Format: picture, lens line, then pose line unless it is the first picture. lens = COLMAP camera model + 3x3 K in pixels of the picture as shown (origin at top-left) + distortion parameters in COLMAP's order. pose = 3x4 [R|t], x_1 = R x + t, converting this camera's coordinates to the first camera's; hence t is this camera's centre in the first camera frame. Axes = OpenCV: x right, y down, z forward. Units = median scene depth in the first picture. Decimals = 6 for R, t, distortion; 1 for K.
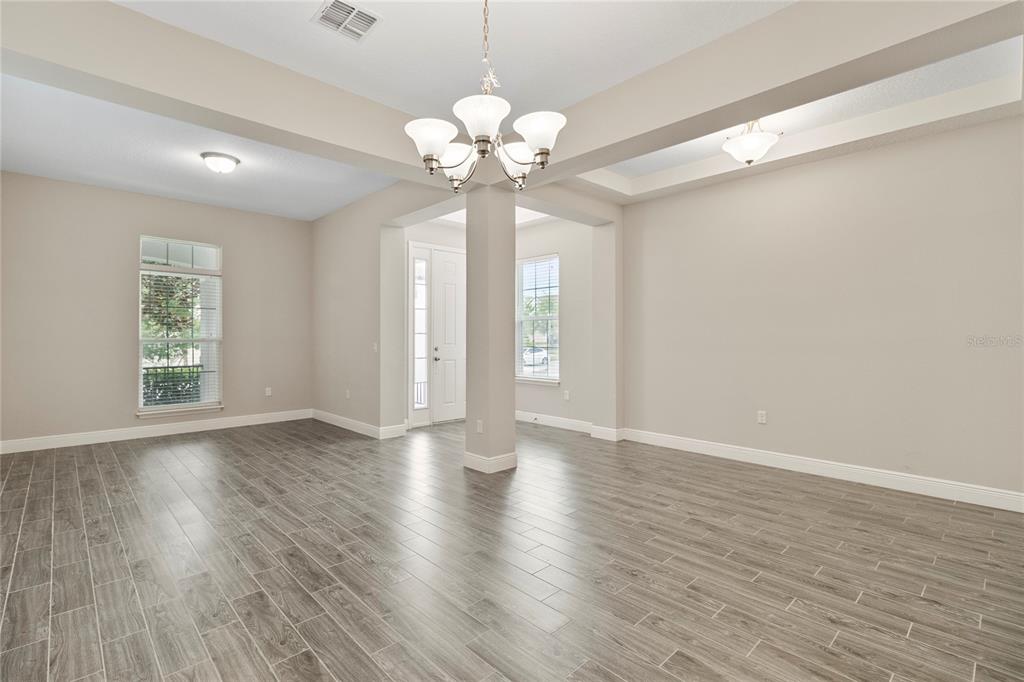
lens RADIAL K [[476.1, 0, 507.6], [0, 476.1, 335.2], [0, 0, 1]] dist [0.005331, -0.000292]
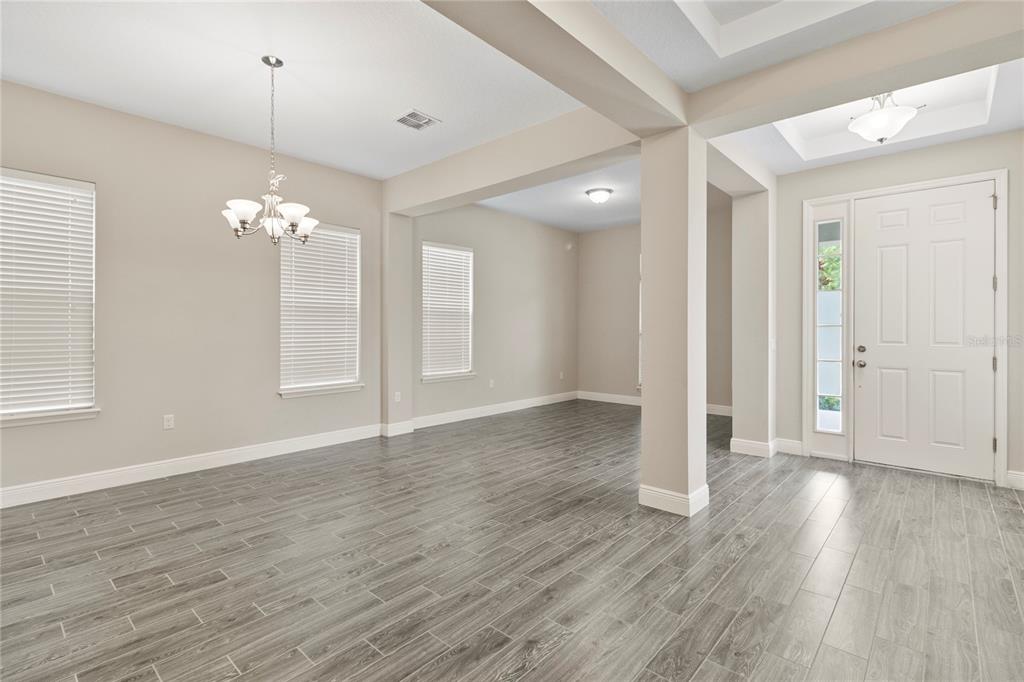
lens RADIAL K [[476.1, 0, 504.9], [0, 476.1, 329.4], [0, 0, 1]] dist [0.005331, -0.000292]
pose [[0.075681, 0.001003, -0.997132, 0.493758], [0.003420, 0.999993, 0.001265, -0.000730], [0.997126, -0.003506, 0.075677, 0.482212]]
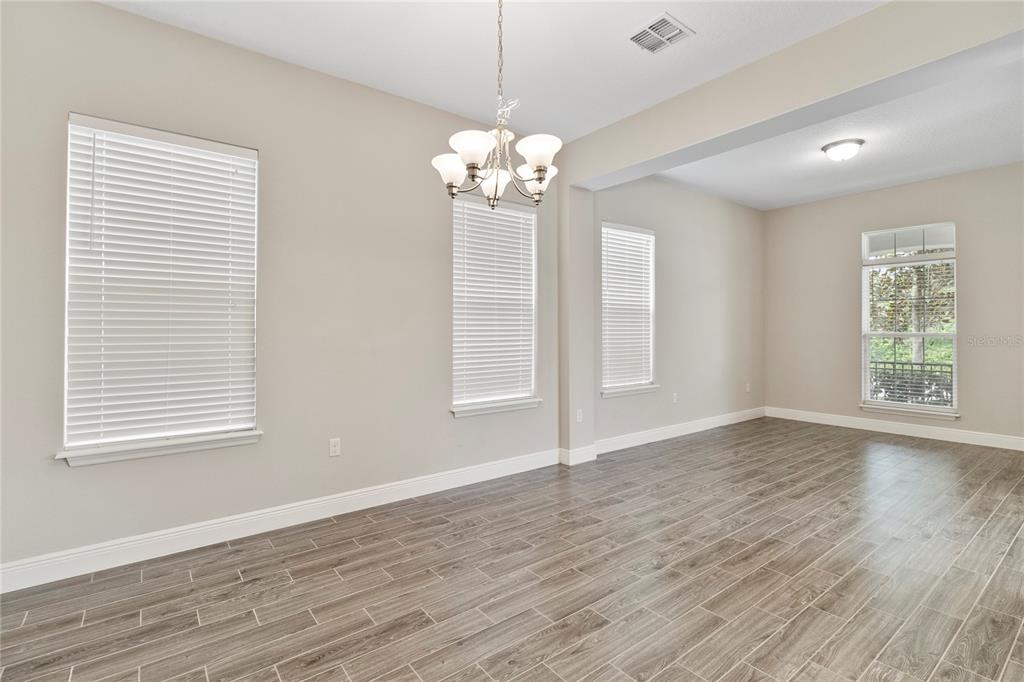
lens RADIAL K [[476.1, 0, 509.1], [0, 476.1, 325.7], [0, 0, 1]] dist [0.005331, -0.000292]
pose [[-0.102152, -0.009262, -0.994726, 0.311905], [0.005470, 0.999936, -0.009873, -0.001686], [0.994754, -0.006450, -0.102095, 0.319482]]
